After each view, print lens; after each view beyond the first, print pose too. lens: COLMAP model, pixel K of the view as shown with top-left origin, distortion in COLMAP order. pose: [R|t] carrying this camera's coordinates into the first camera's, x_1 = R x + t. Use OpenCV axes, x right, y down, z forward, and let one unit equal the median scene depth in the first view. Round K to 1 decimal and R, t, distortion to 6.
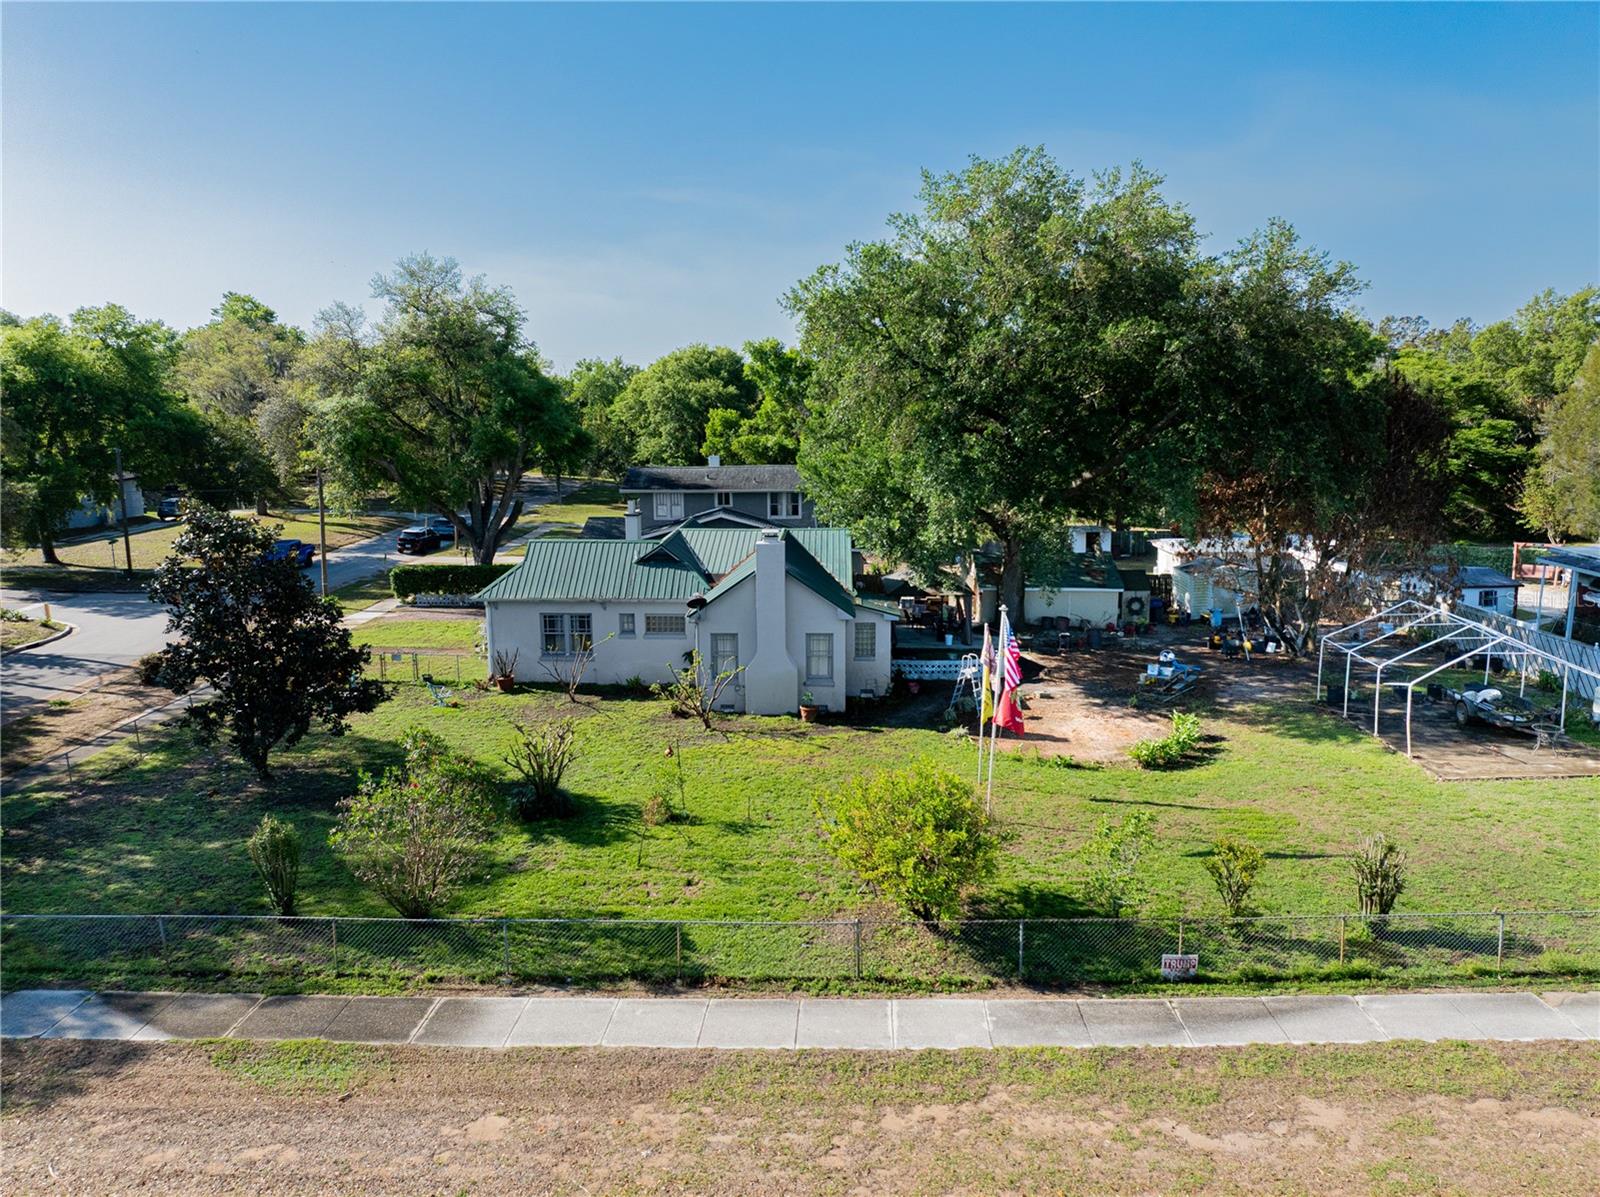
lens RADIAL K [[1114.9, 0, 786.8], [0, 1114.9, 603.6], [0, 0, 1]] dist [-0.030047, -0.006384]
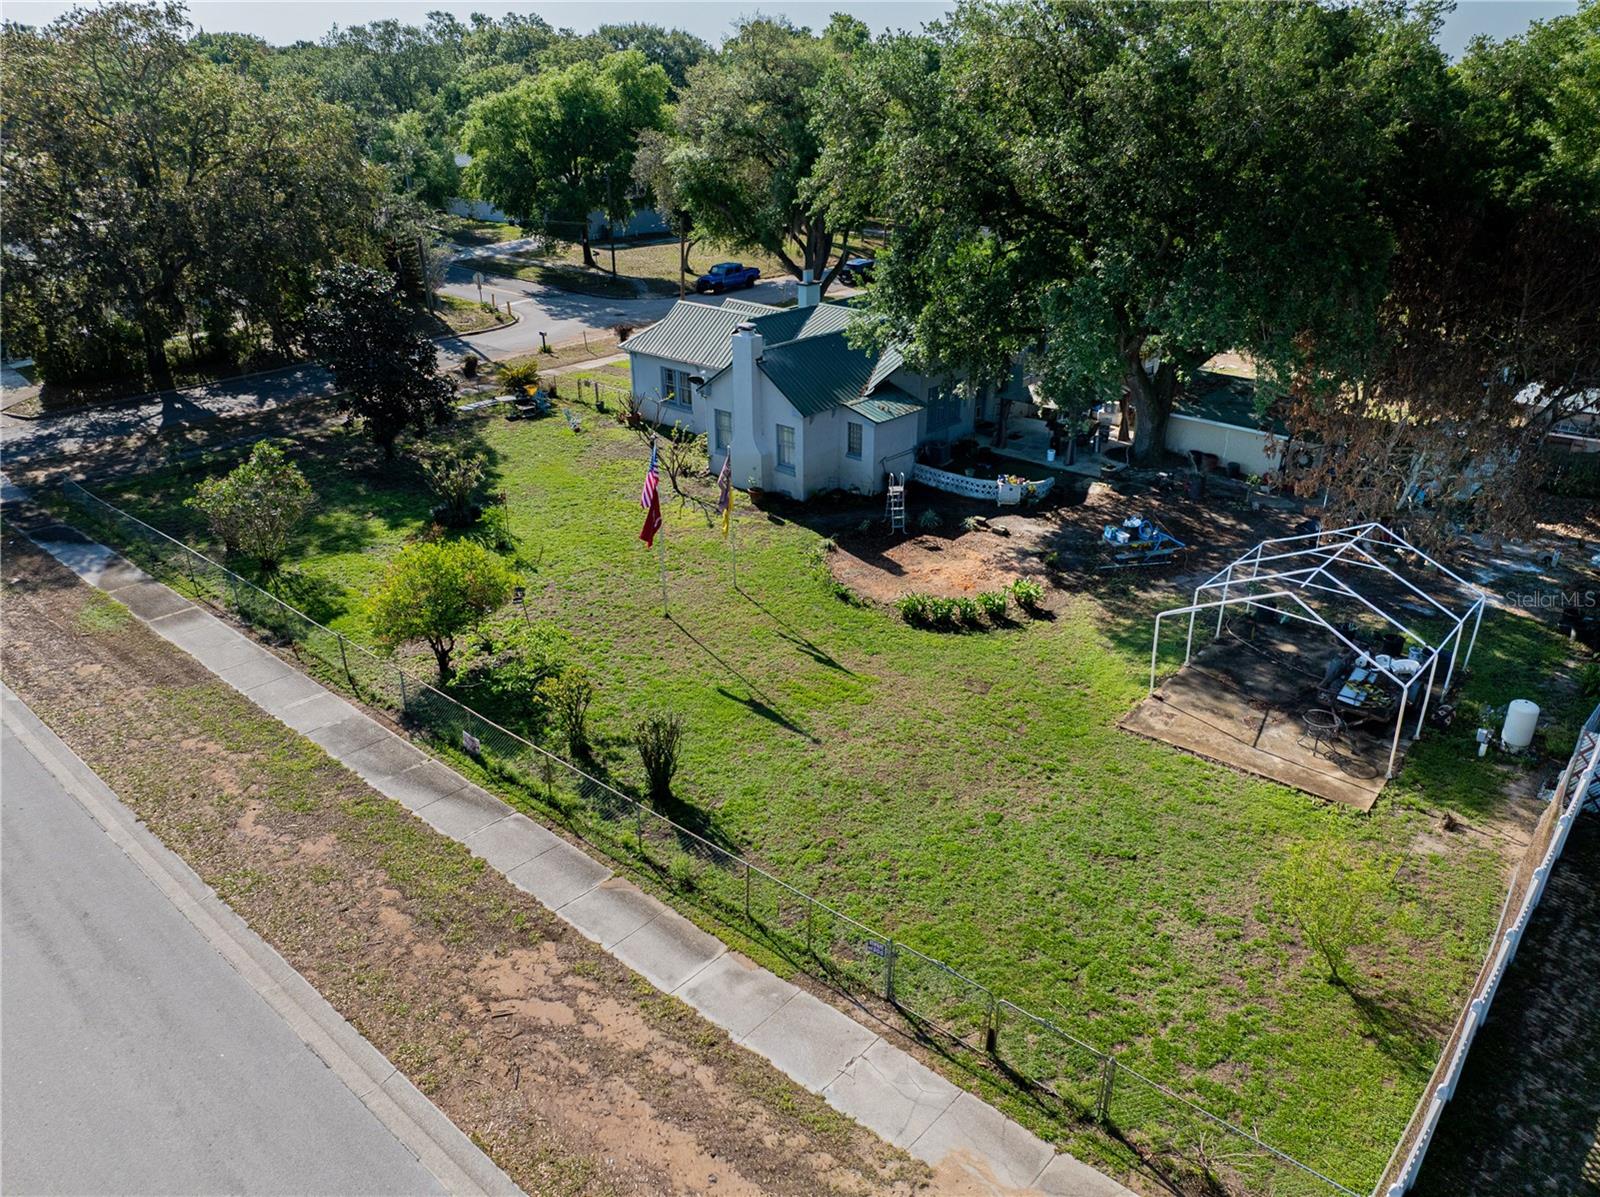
lens RADIAL K [[1120.6, 0, 788.4], [0, 1120.6, 578.9], [0, 0, 1]] dist [-0.006178, -0.074230]
pose [[0.779231, 0.255459, -0.572311, 0.649748], [-0.114930, 0.955919, 0.270205, -0.117499], [0.616109, -0.144776, 0.774241, 0.139189]]
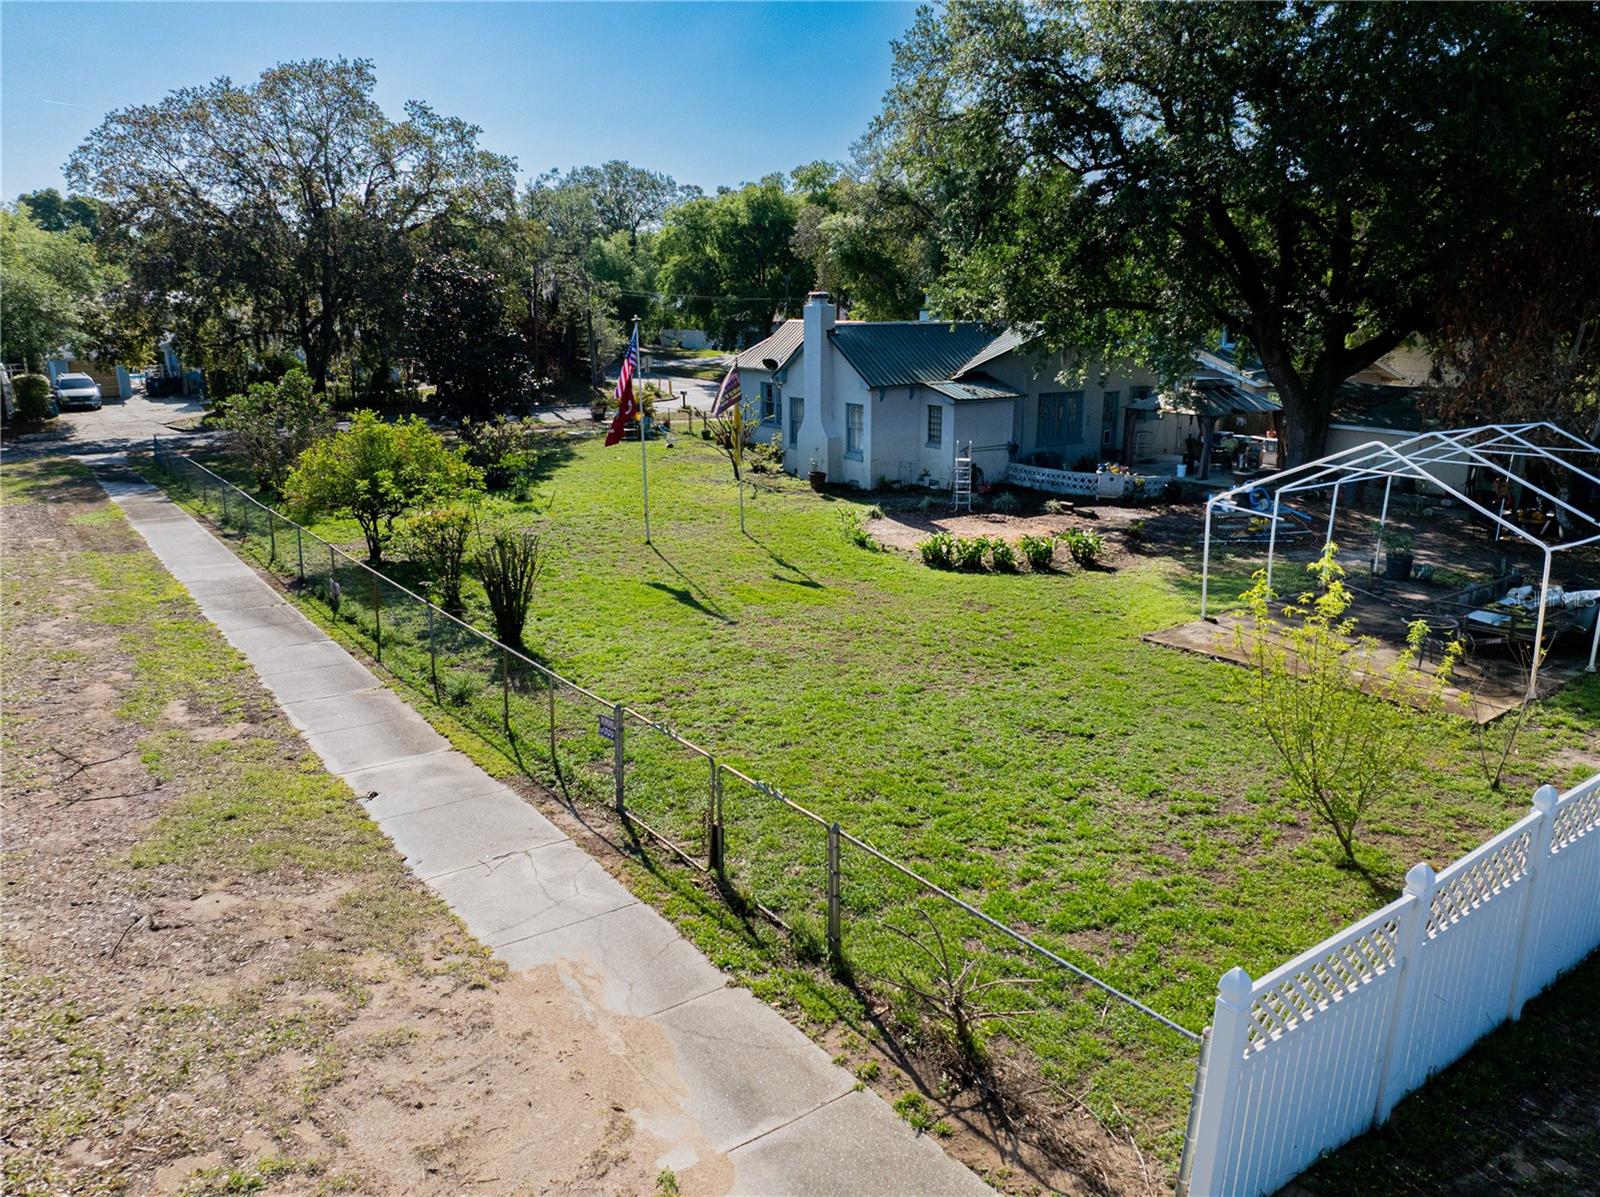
lens RADIAL K [[1118.1, 0, 792.0], [0, 1118.1, 597.3], [0, 0, 1]] dist [-0.035516, 0.000278]
pose [[0.622296, 0.201895, -0.756298, 0.712748], [-0.146679, 0.979128, 0.140690, 0.059095], [0.768917, 0.023382, 0.638921, 0.333809]]
